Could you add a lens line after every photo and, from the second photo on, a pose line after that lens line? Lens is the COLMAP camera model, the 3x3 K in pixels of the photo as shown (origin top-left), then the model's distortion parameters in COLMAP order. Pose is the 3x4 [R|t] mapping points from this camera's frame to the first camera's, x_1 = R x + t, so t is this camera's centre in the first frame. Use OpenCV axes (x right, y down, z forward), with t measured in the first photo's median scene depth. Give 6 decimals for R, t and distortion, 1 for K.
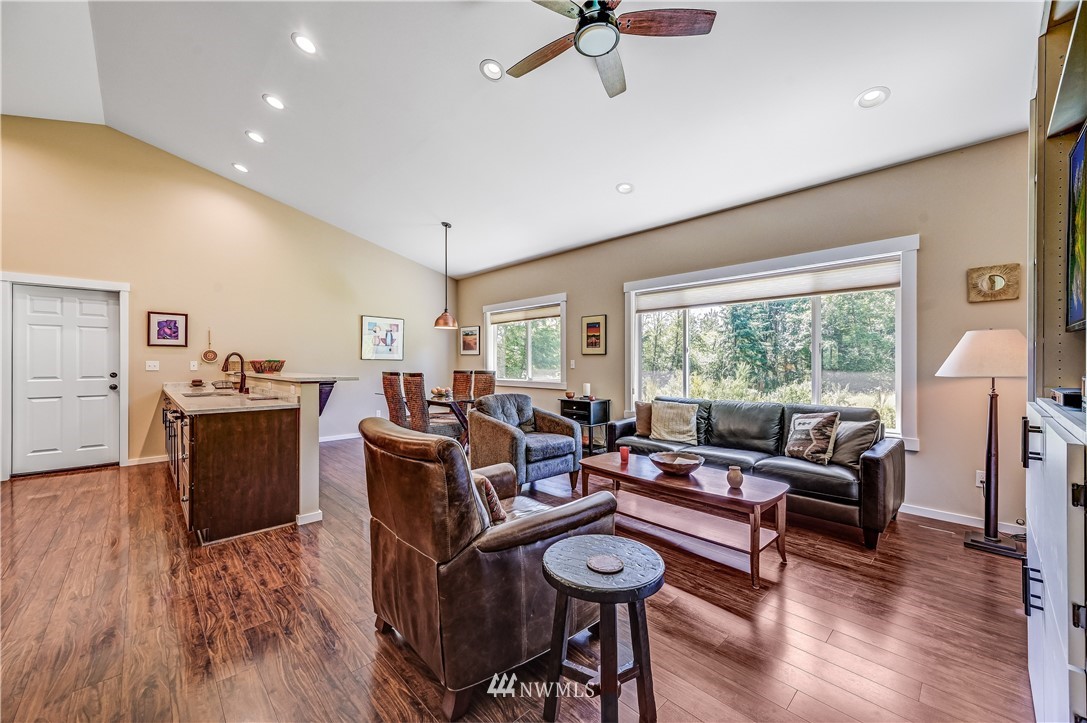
lens RADIAL K [[424.9, 0, 538.2], [0, 424.9, 362.4], [0, 0, 1]] dist [0.007311, 0.001780]
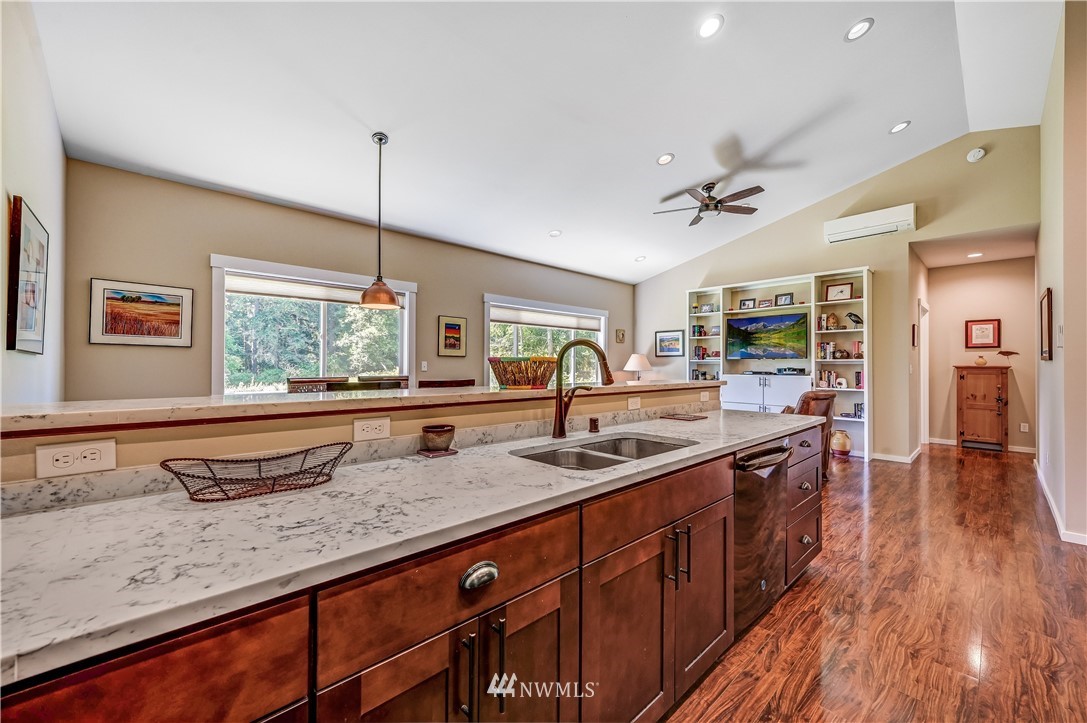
lens RADIAL K [[424.9, 0, 545.2], [0, 424.9, 359.5], [0, 0, 1]] dist [0.007311, 0.001780]
pose [[-0.002852, 0.013244, 0.999908, -0.935248], [-0.005212, 0.999899, -0.013259, 0.001582], [-0.999982, -0.005249, -0.002783, 0.860899]]
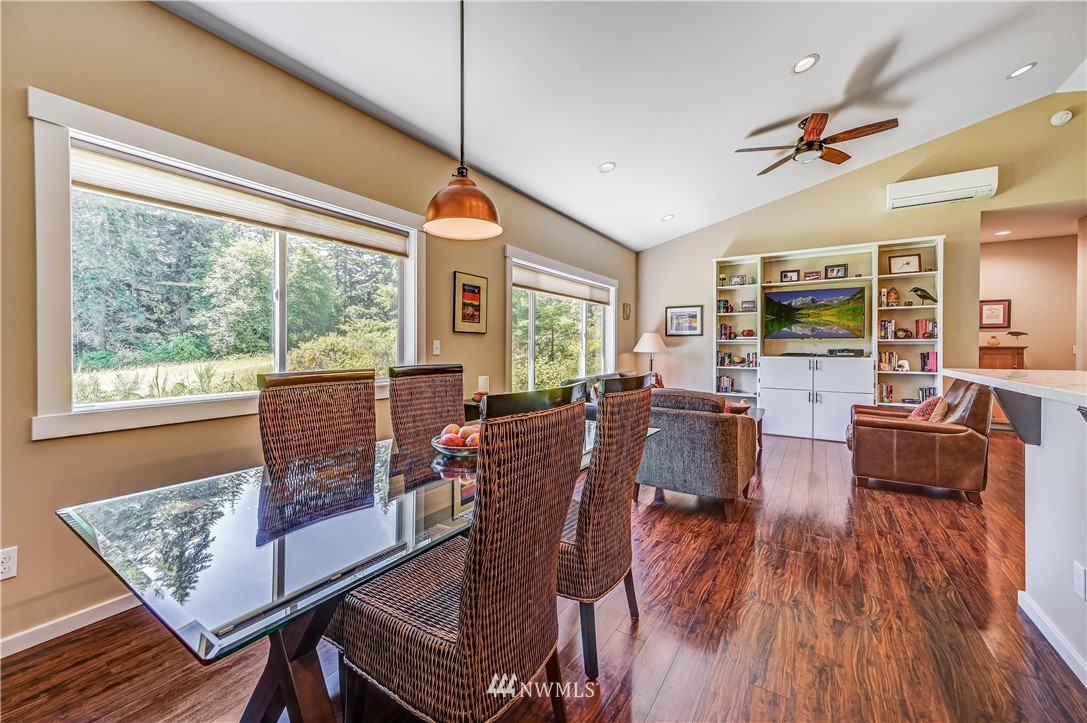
lens RADIAL K [[424.9, 0, 542.7], [0, 424.9, 348.9], [0, 0, 1]] dist [0.007311, 0.001780]
pose [[-0.241473, -0.006060, 0.970389, -0.595565], [-0.004019, 0.999978, 0.005245, 0.003352], [-0.970399, -0.002634, -0.241493, 1.149849]]
